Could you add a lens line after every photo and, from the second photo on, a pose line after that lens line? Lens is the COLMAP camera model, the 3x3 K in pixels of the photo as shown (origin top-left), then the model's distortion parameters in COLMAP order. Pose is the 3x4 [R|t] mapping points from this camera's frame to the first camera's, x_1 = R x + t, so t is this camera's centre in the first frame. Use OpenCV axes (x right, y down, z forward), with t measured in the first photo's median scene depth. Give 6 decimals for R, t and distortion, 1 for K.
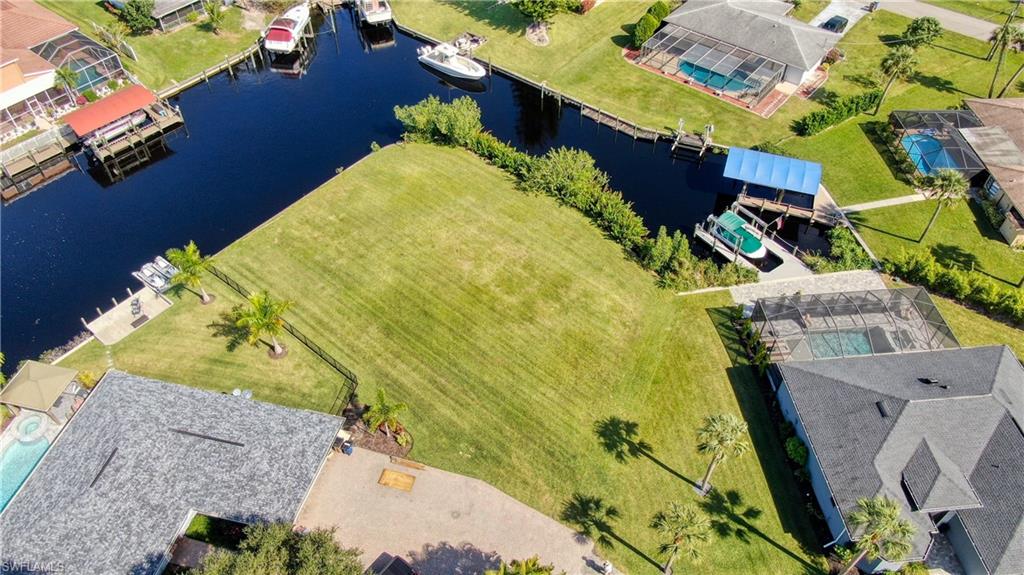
lens RADIAL K [[730.9, 0, 512.0], [0, 730.9, 287.5], [0, 0, 1]] dist [-0.023634, 0.004451]
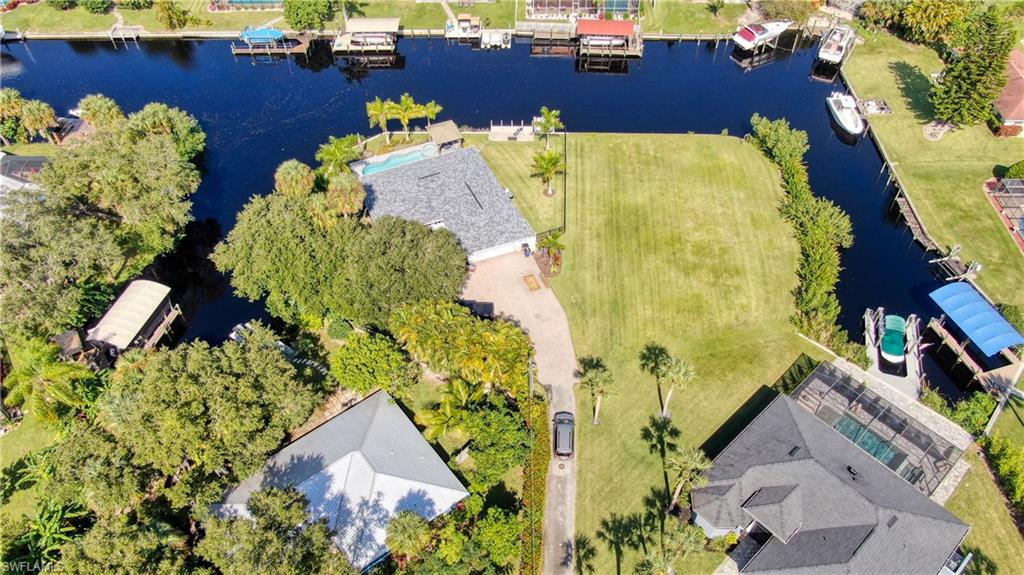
lens RADIAL K [[730.9, 0, 512.0], [0, 730.9, 287.5], [0, 0, 1]] dist [-0.023634, 0.004451]
pose [[0.603850, 0.581918, -0.544736, 0.502152], [-0.581015, 0.789192, 0.198995, -0.014156], [0.545699, 0.196336, 0.814656, -0.232399]]
